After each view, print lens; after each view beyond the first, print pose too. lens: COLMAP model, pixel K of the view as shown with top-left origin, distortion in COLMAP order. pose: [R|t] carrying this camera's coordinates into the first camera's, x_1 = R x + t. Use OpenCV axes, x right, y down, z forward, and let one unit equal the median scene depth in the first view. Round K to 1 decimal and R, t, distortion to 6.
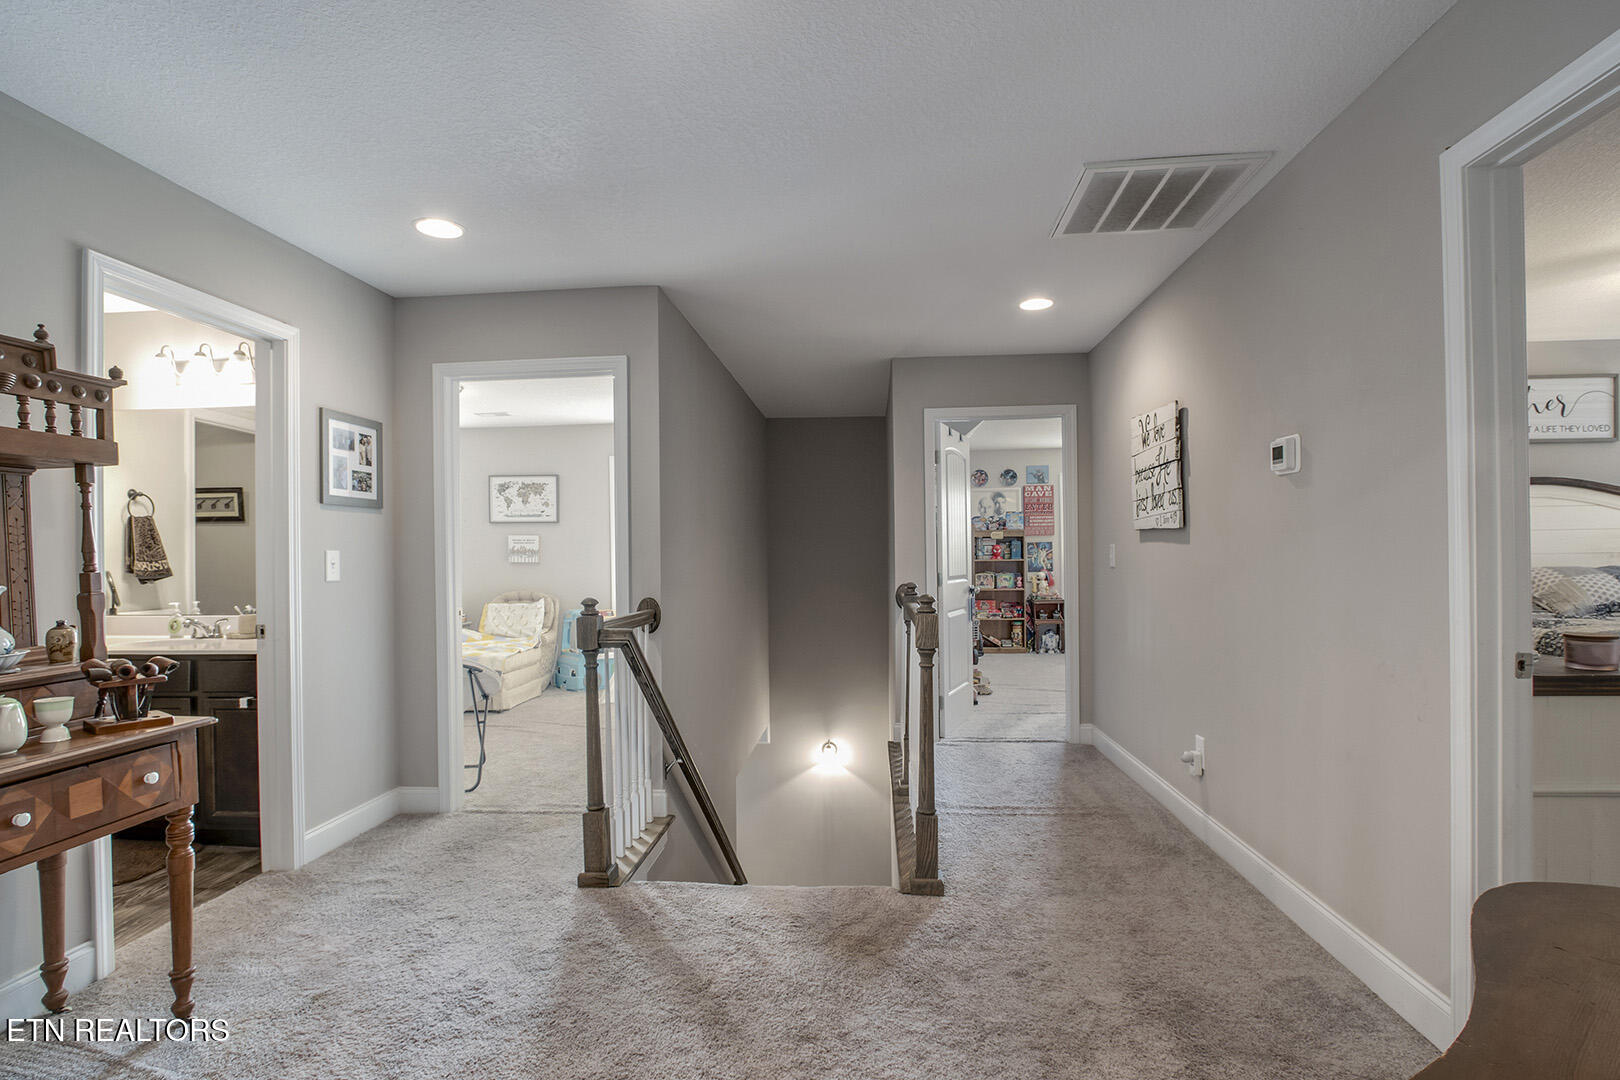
lens RADIAL K [[770.3, 0, 810.9], [0, 770.3, 552.3], [0, 0, 1]] dist [-0.026607, 0.003722]
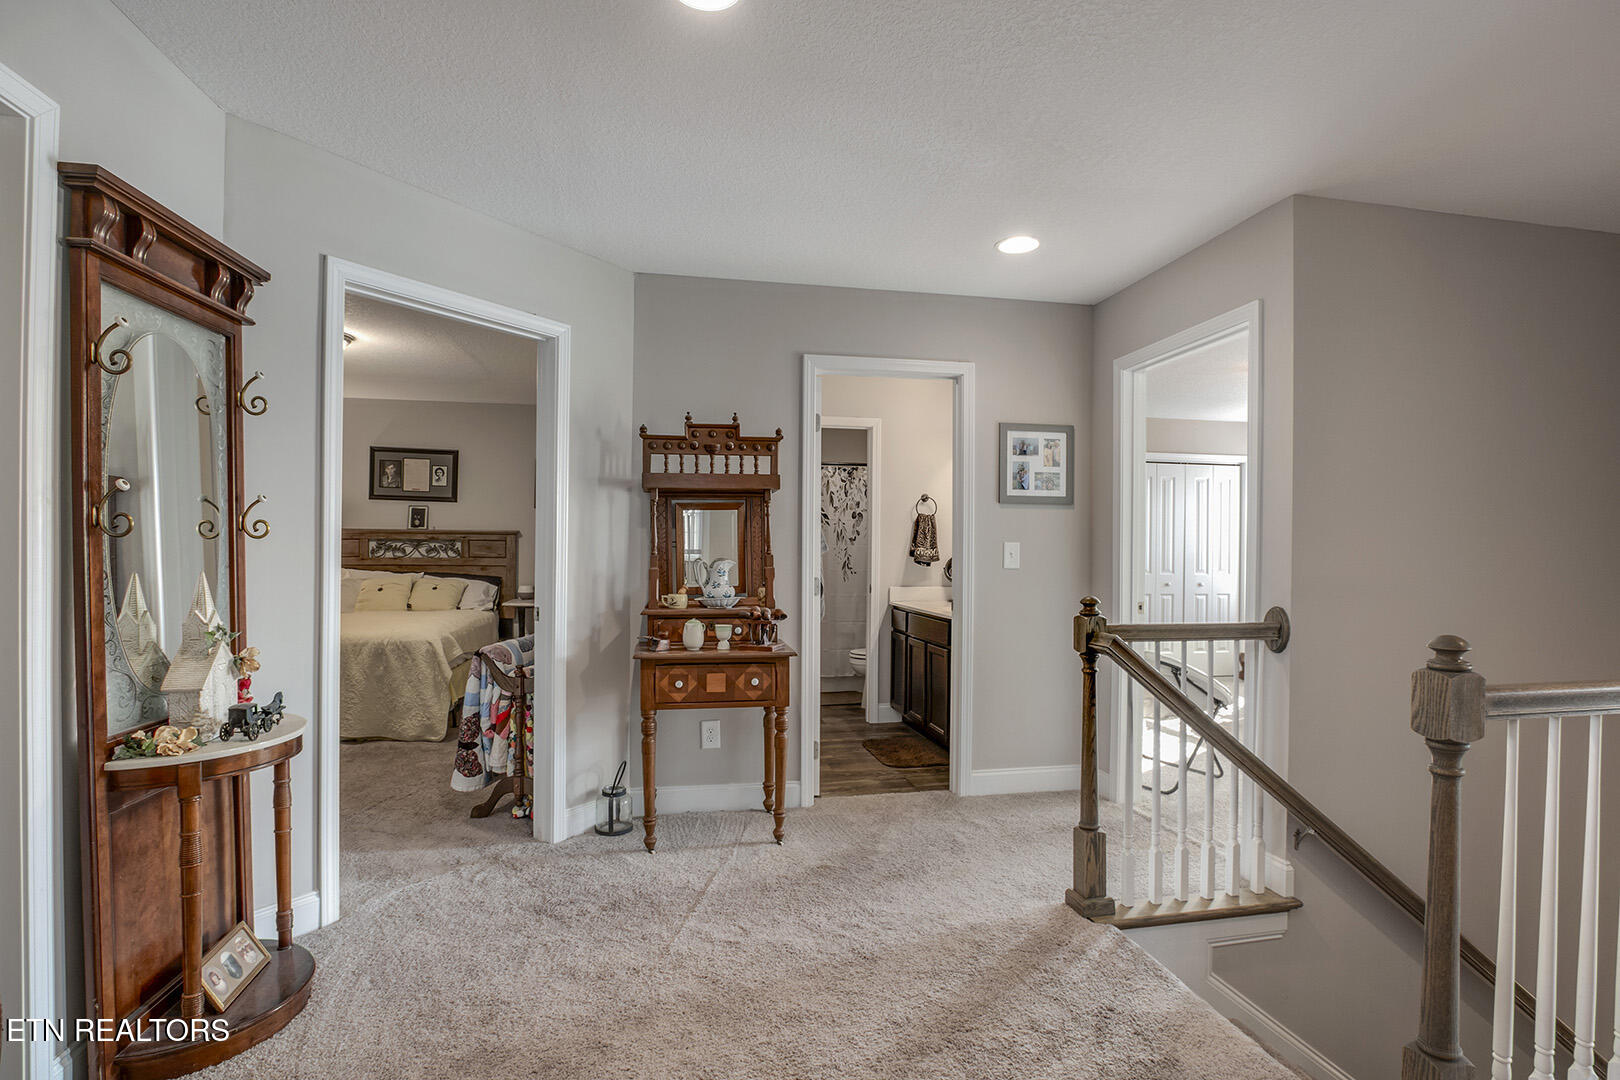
lens RADIAL K [[799.0, 0, 847.4], [0, 799.0, 549.8], [0, 0, 1]] dist [-0.030701, 0.000416]
pose [[0.284805, 0.015111, -0.958466, 0.513982], [-0.008919, 0.999874, 0.013114, -0.005732], [0.958544, 0.004813, 0.284904, 0.436200]]
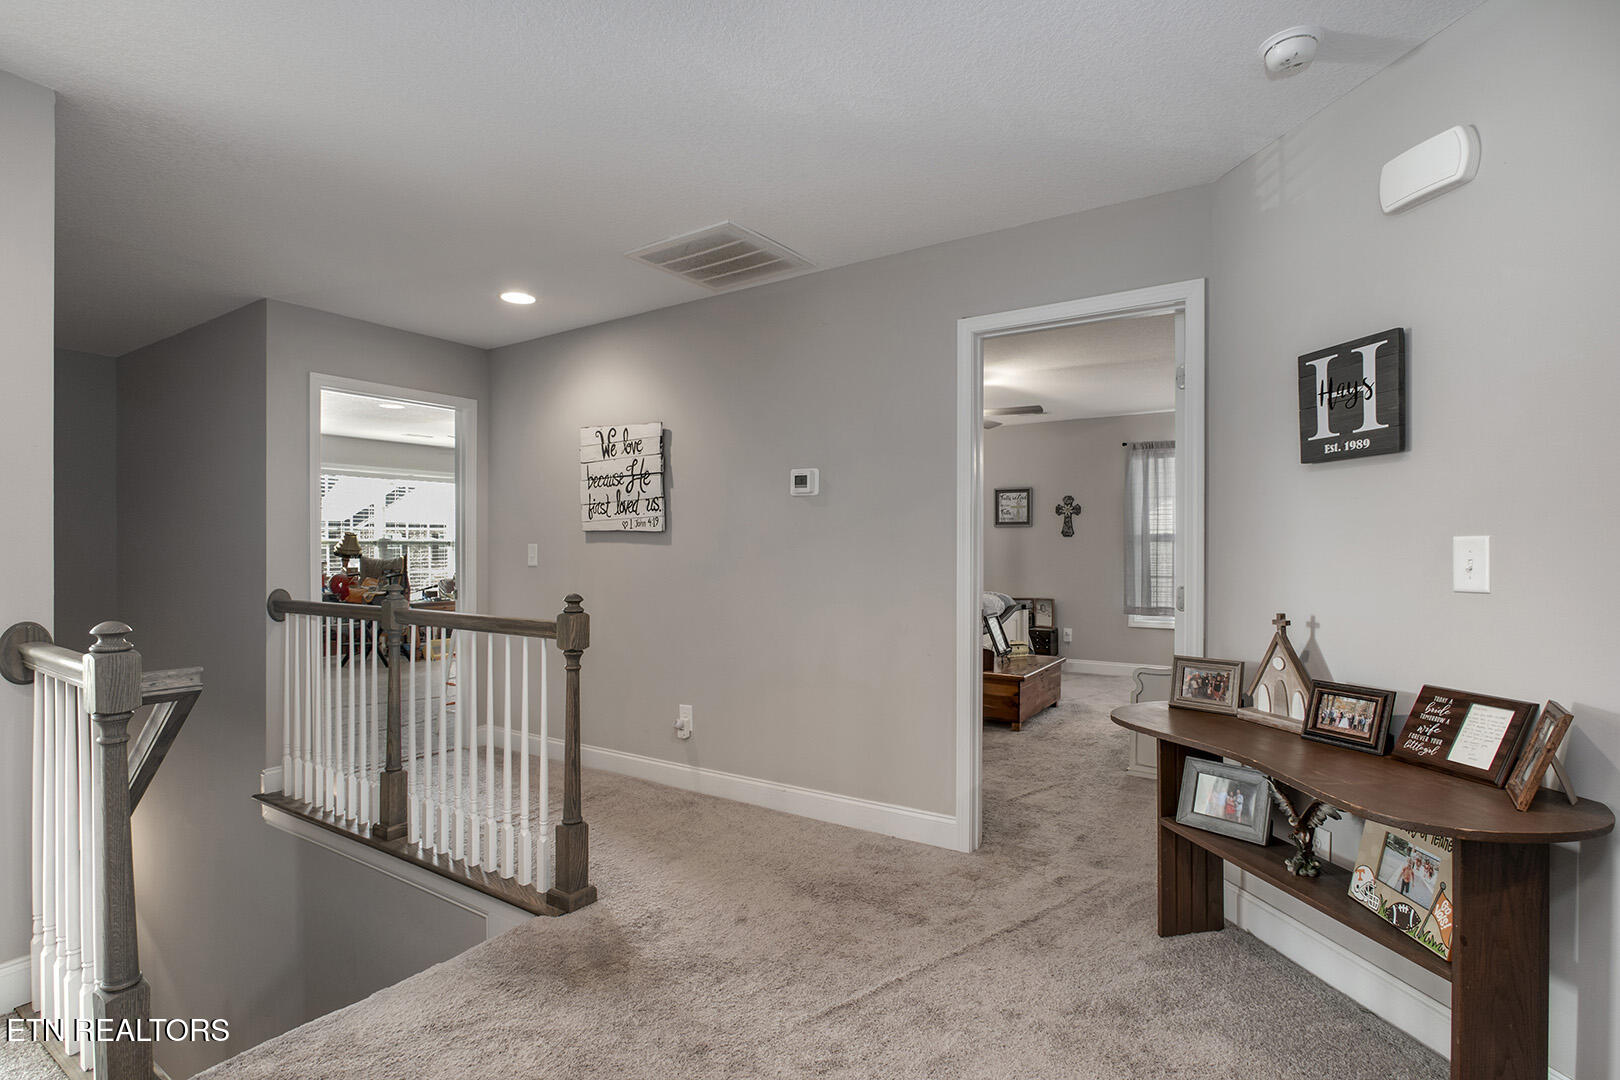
lens RADIAL K [[770.3, 0, 810.9], [0, 770.3, 552.3], [0, 0, 1]] dist [-0.026607, 0.003722]
pose [[0.485437, 0.010896, 0.874204, -0.495090], [-0.010383, 0.999924, -0.006697, 0.006411], [-0.874210, -0.005826, 0.485513, 0.259064]]
